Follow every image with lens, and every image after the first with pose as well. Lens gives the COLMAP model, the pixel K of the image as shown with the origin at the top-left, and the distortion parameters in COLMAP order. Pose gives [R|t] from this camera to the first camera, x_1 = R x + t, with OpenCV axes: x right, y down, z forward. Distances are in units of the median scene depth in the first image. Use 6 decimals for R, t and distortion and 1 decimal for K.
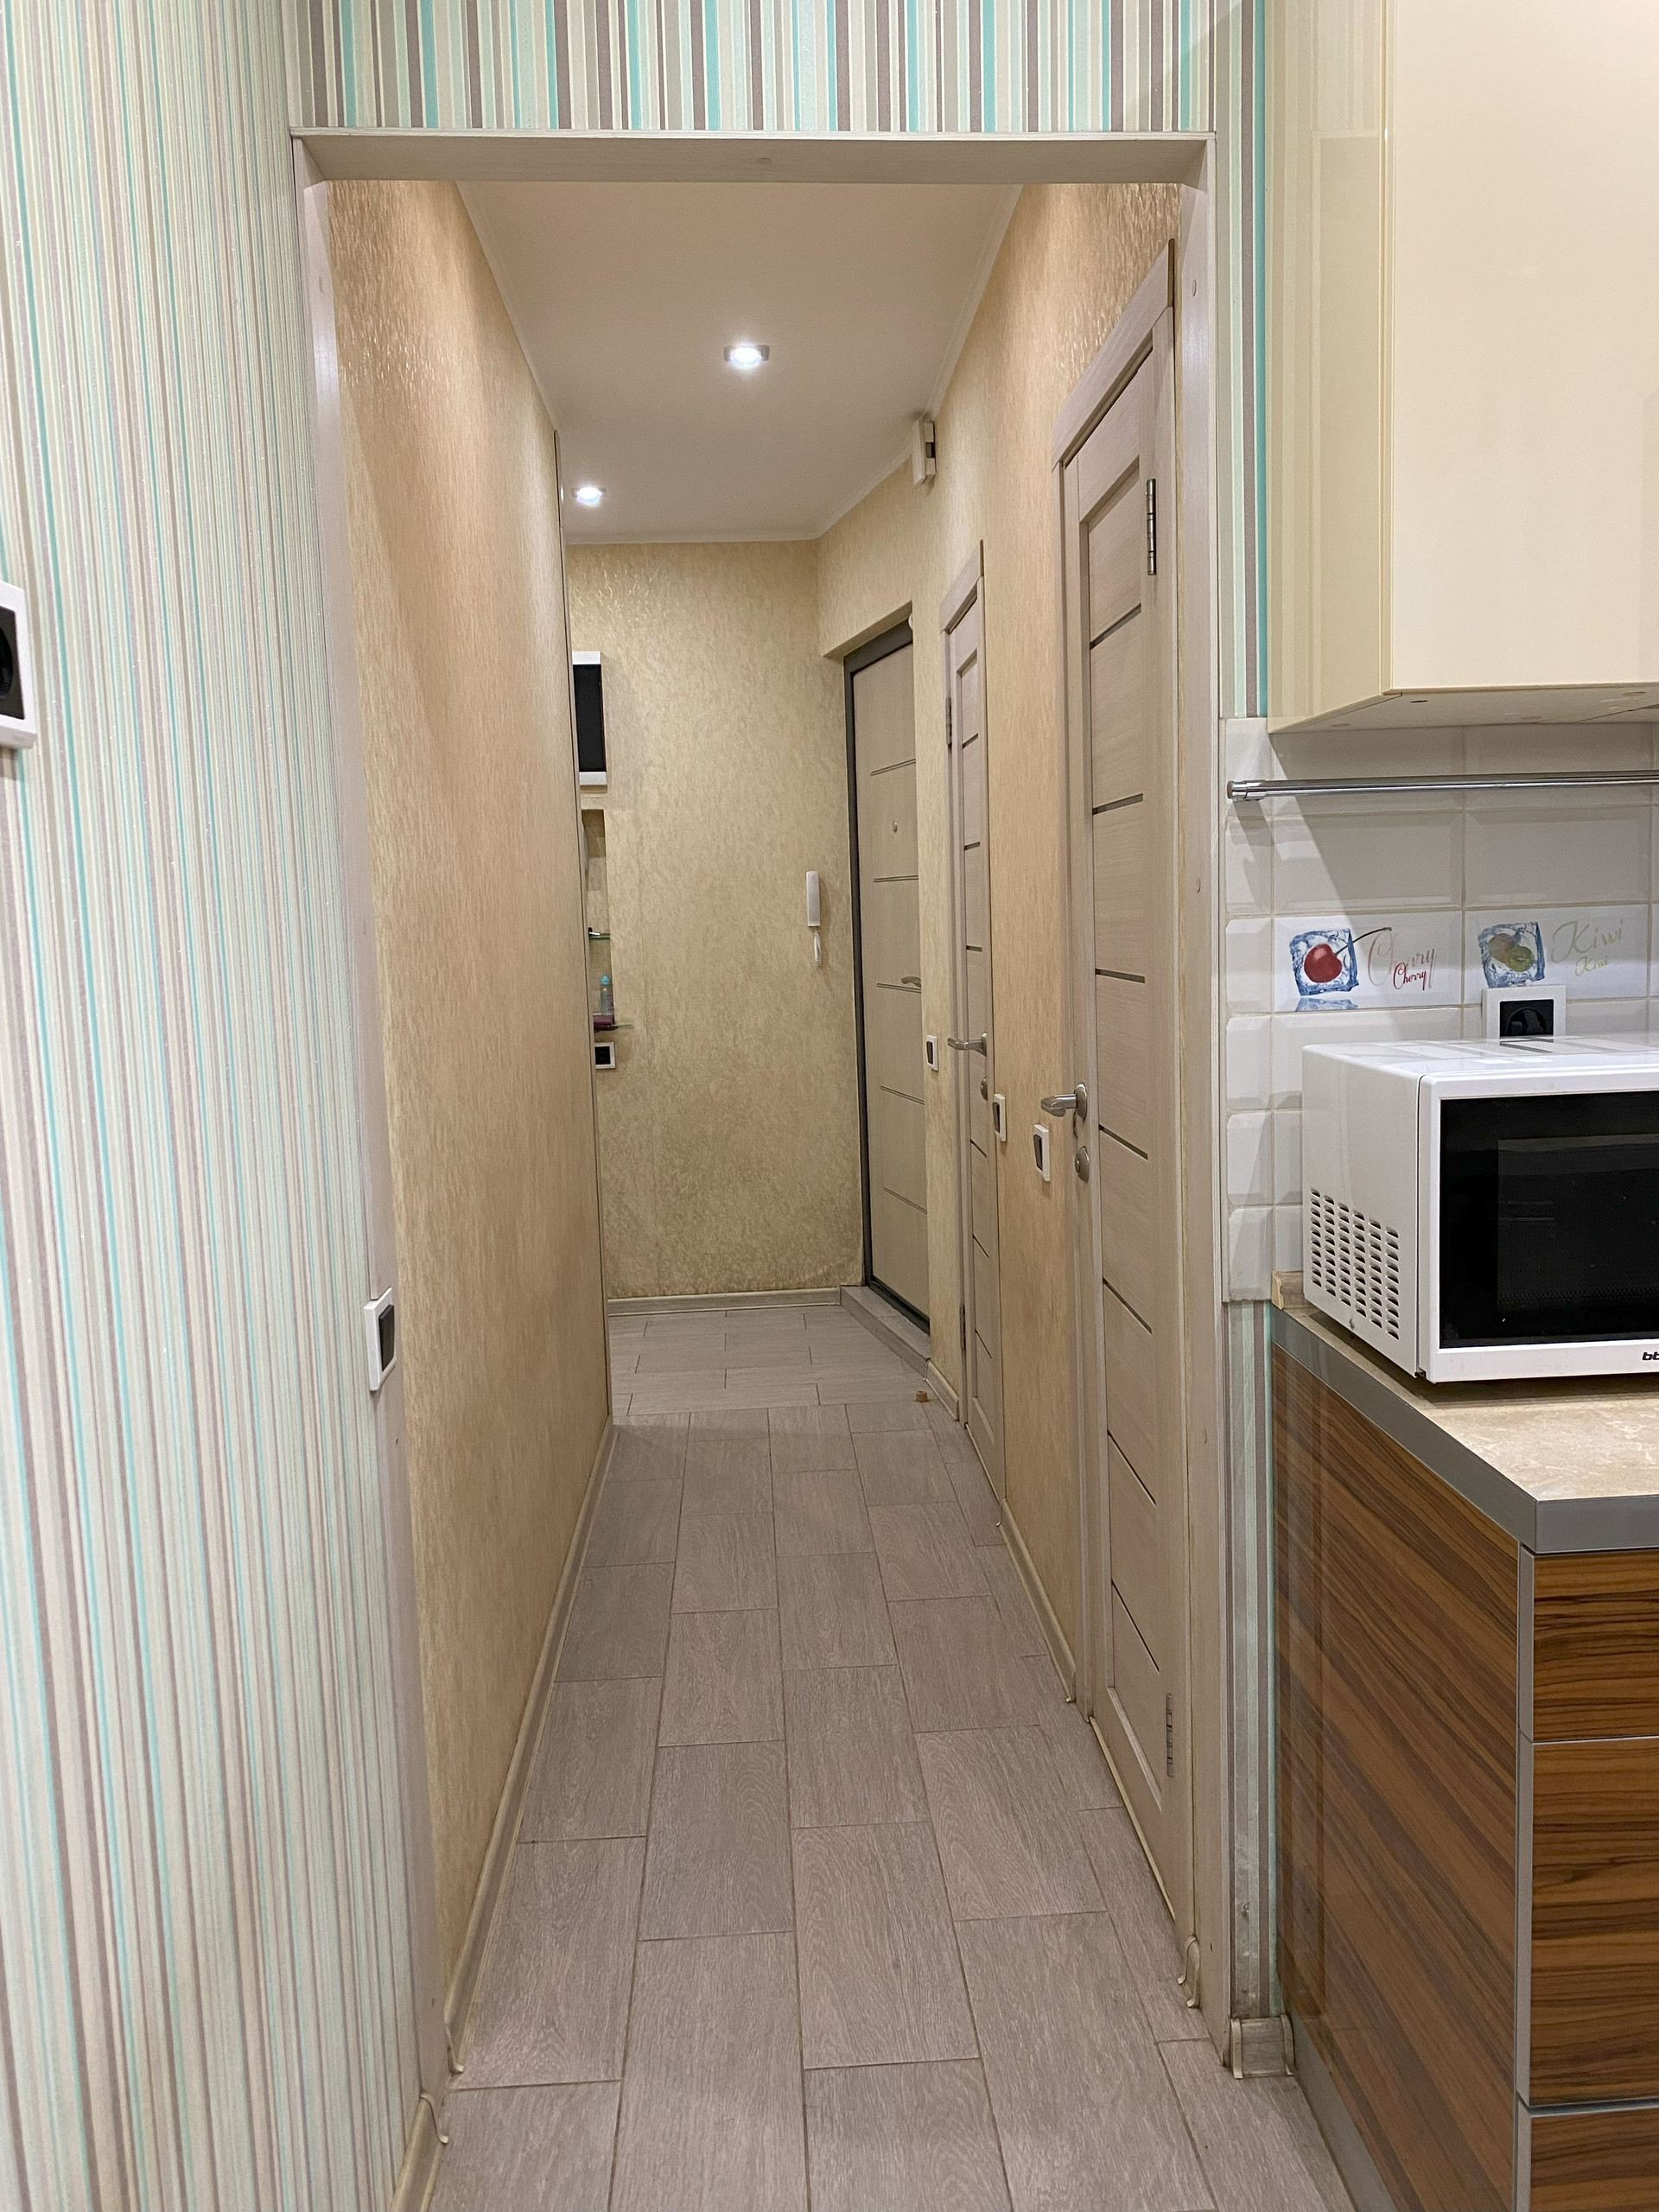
lens RADIAL K [[1690.0, 0, 833.6], [0, 1690.0, 1102.2], [0, 0, 1]] dist [0.027145, -0.039618]
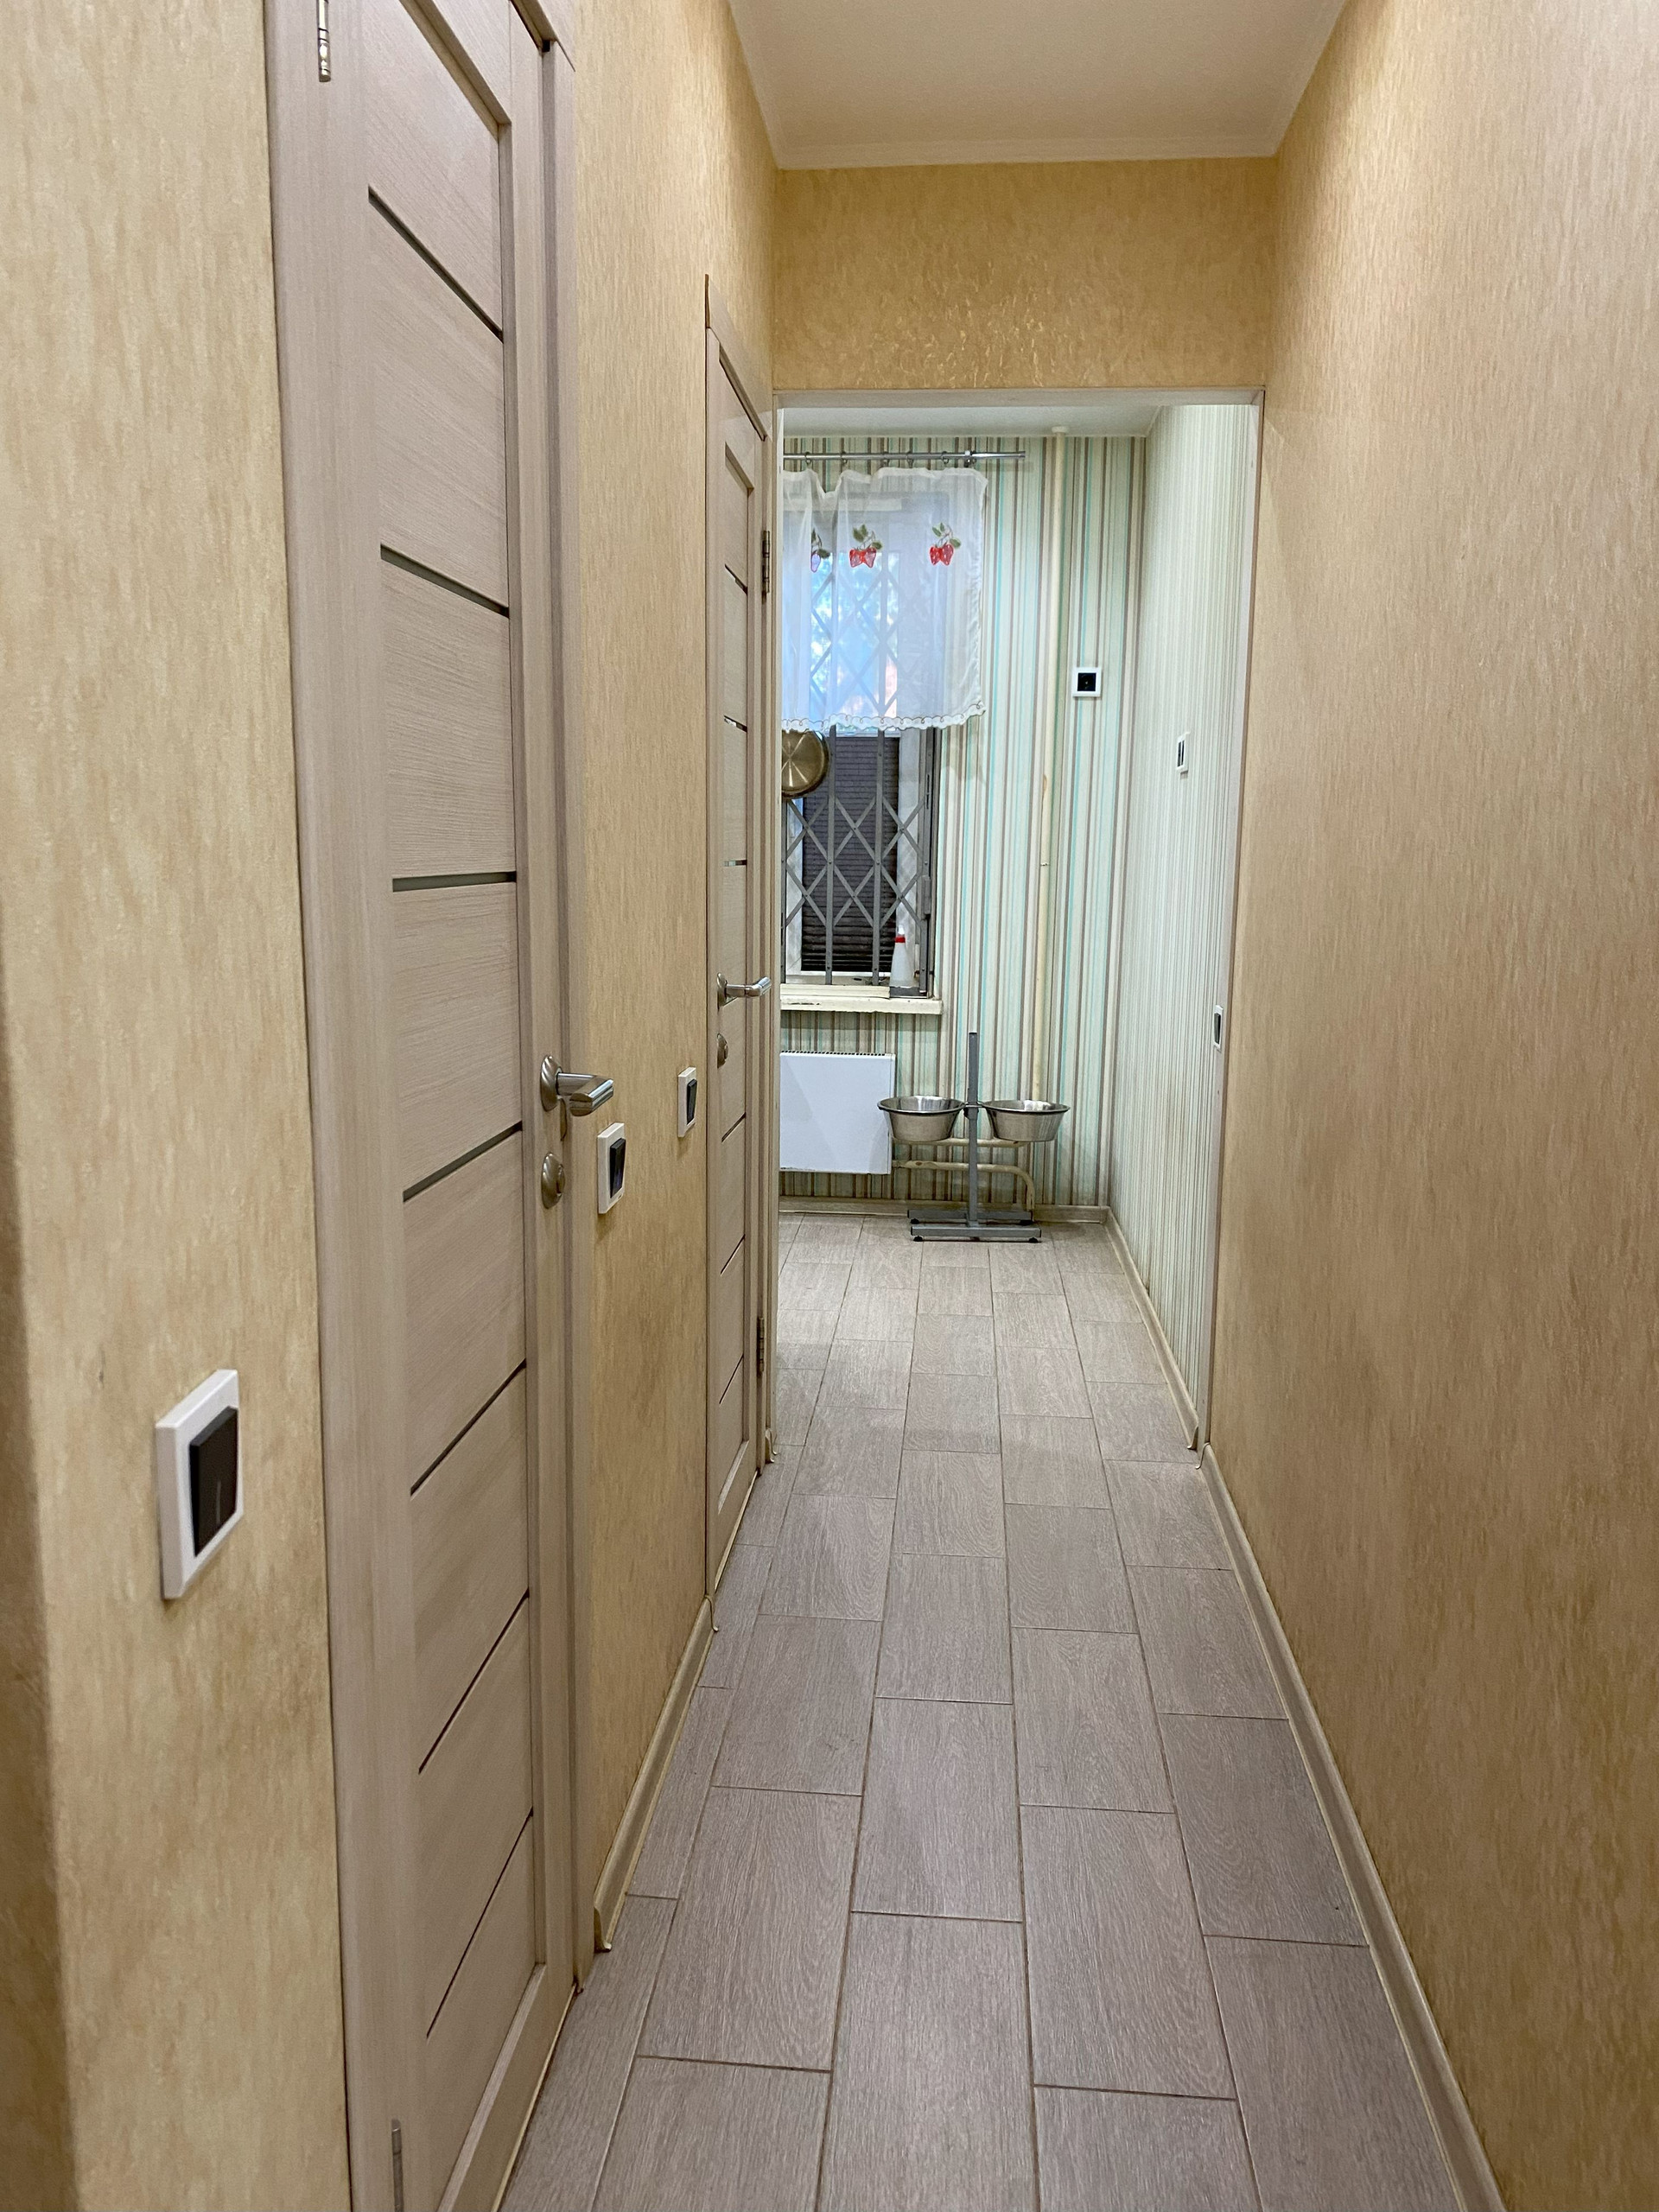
lens RADIAL K [[1690.0, 0, 833.0], [0, 1690.0, 1121.2], [0, 0, 1]] dist [0.027145, -0.039618]
pose [[-0.990800, -0.008504, 0.135068, -0.071675], [0.029587, 0.960272, 0.277494, -0.244543], [-0.132062, 0.278937, -0.951185, 2.346090]]
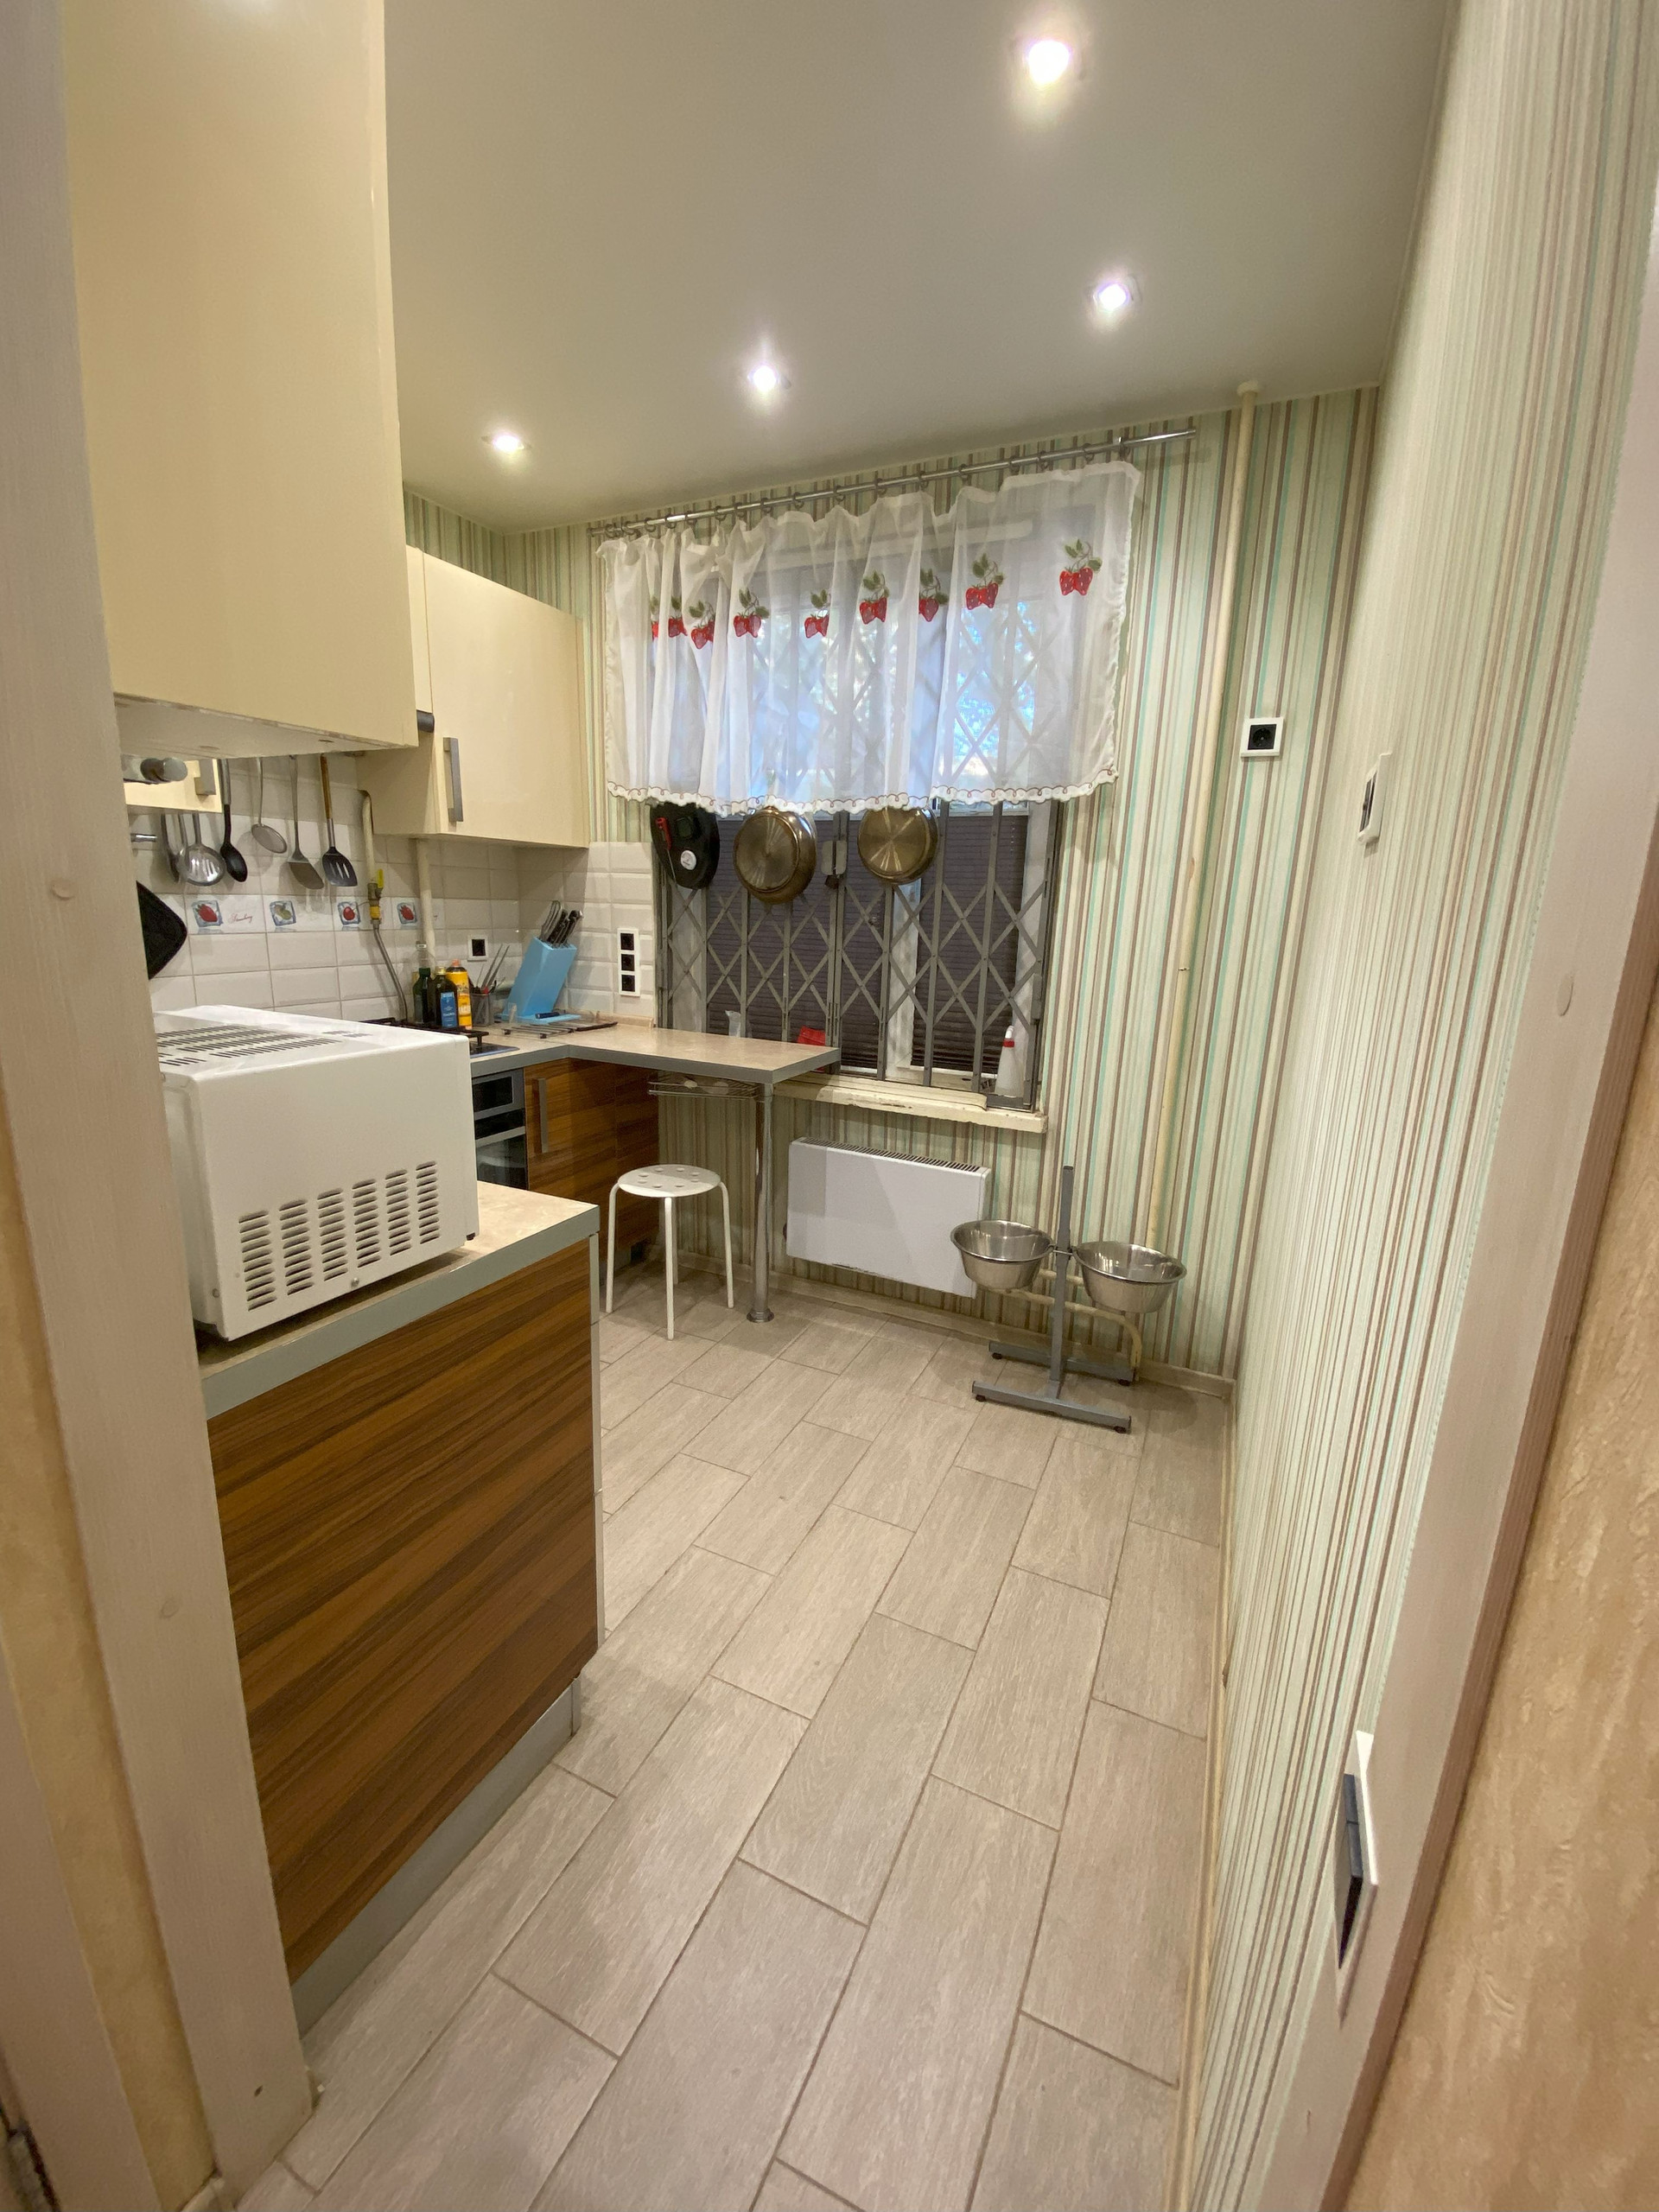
lens RADIAL K [[901.0, 0, 834.0], [0, 901.0, 1089.7], [0, 0, 1]] dist [0.008481, -0.000927]
pose [[-0.881044, -0.098354, 0.462696, -0.185319], [0.051480, 0.952399, 0.300475, -0.115896], [-0.470224, 0.288552, -0.834043, 0.989434]]
